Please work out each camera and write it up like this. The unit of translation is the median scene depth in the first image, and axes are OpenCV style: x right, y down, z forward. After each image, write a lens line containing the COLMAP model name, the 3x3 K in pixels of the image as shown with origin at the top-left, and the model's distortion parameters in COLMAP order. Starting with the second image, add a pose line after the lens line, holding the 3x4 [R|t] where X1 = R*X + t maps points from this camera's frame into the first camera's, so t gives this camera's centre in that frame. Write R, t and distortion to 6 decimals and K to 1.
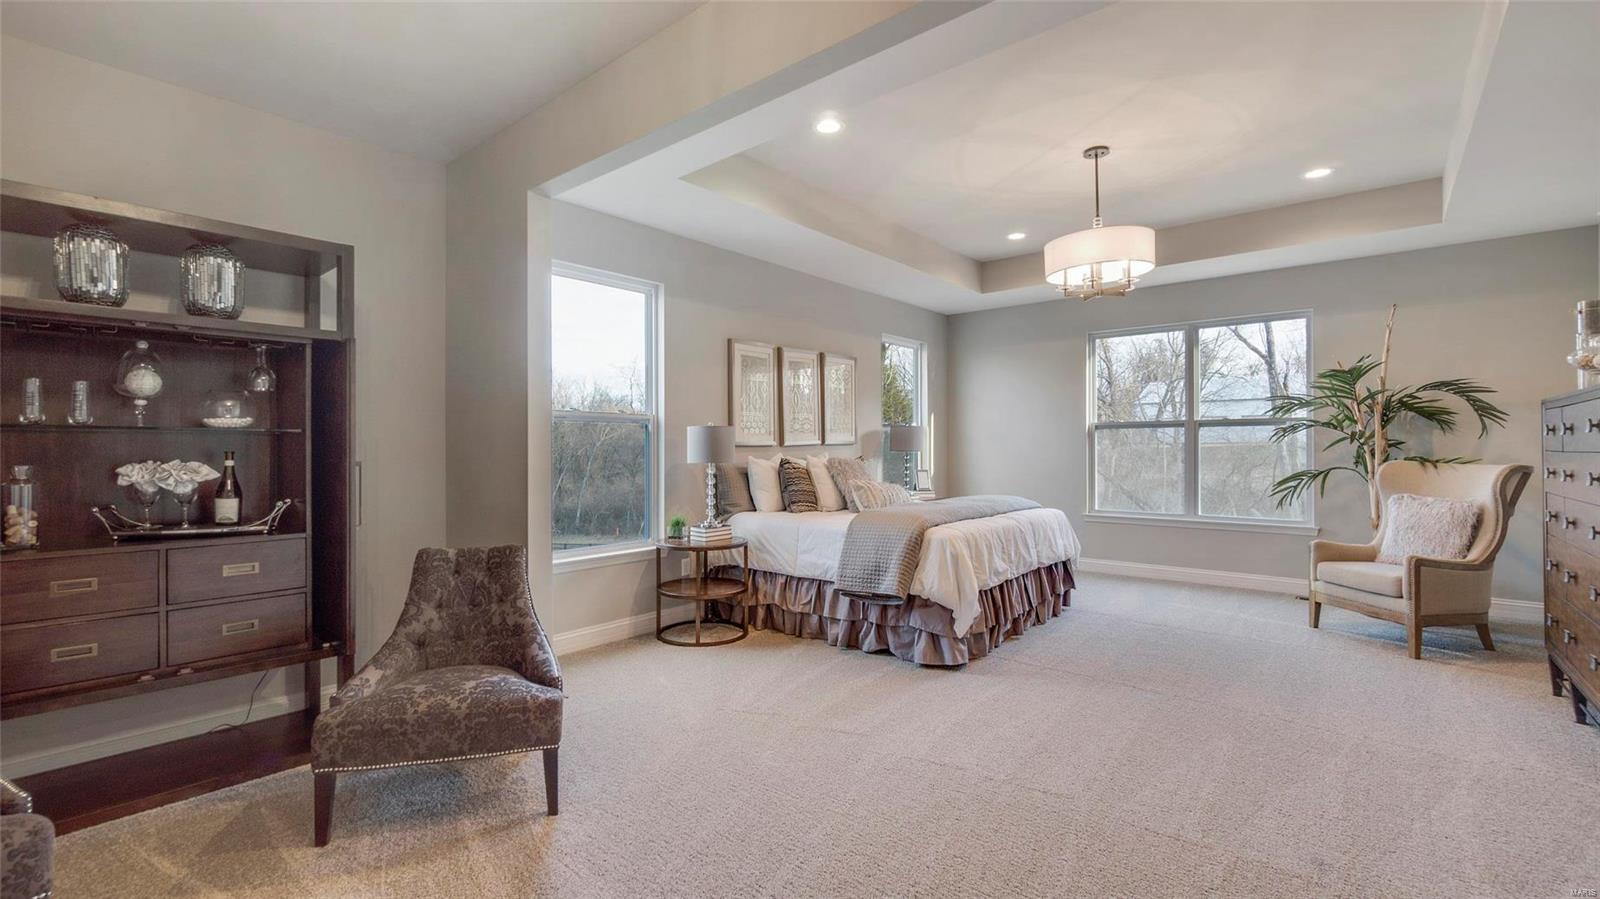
lens RADIAL K [[688.7, 0, 783.5], [0, 688.7, 446.9], [0, 0, 1]] dist [-0.003721, -0.000208]
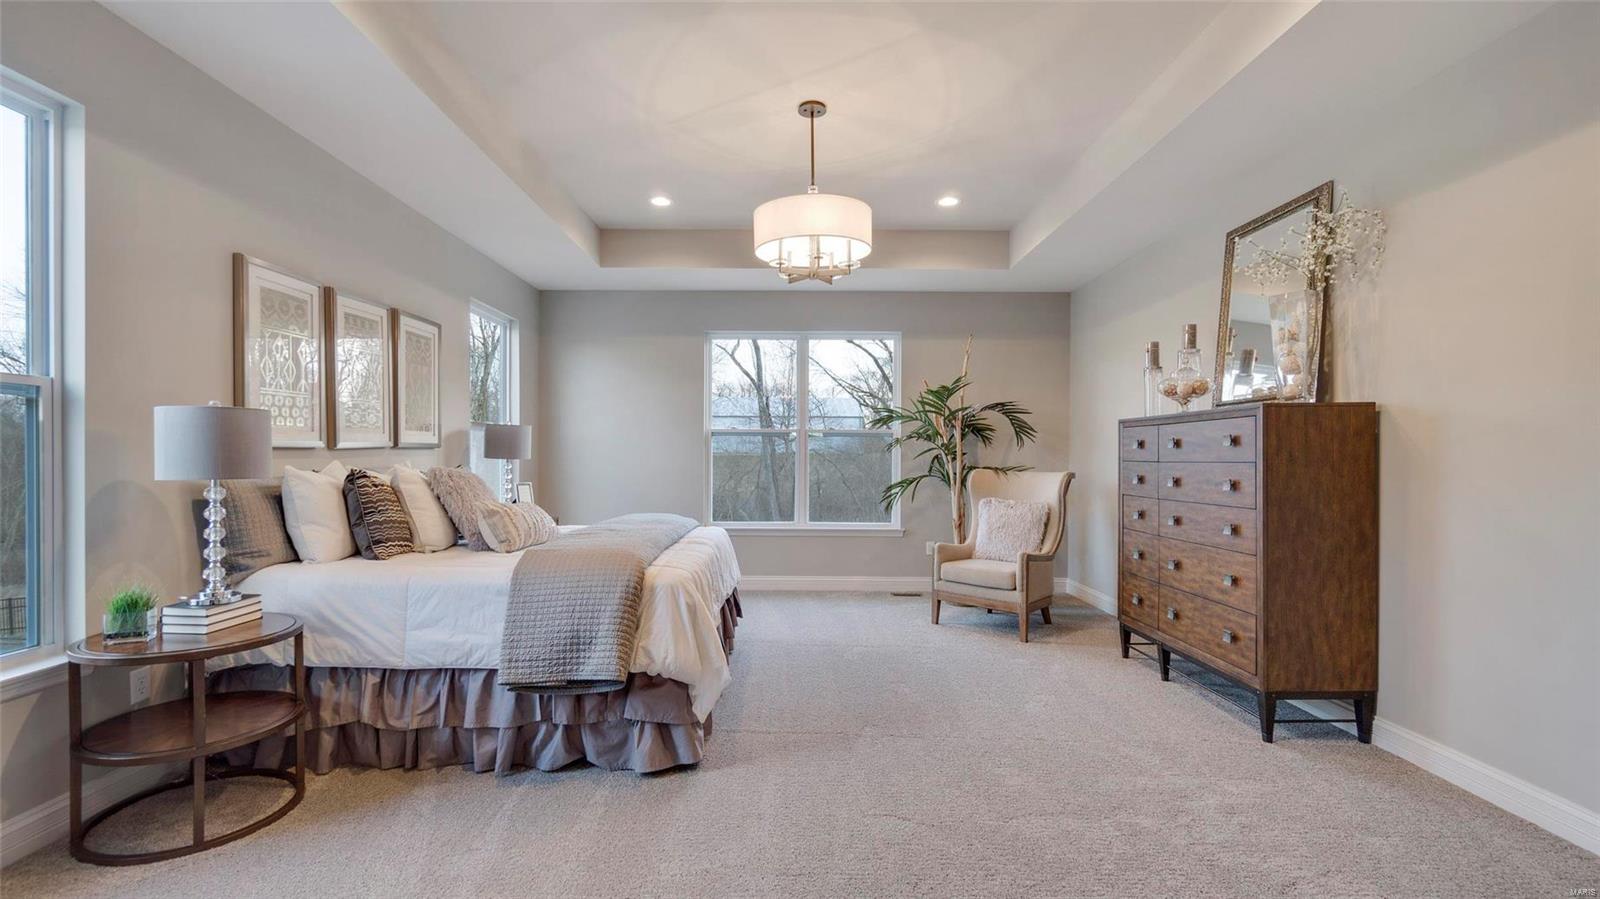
lens RADIAL K [[704.5, 0, 798.0], [0, 704.5, 463.2], [0, 0, 1]] dist [-0.004101, -0.000764]
pose [[0.763289, 0.000934, 0.646056, -0.112862], [-0.008942, 0.999918, 0.009119, 0.002411], [-0.645995, -0.012738, 0.763236, 0.315459]]
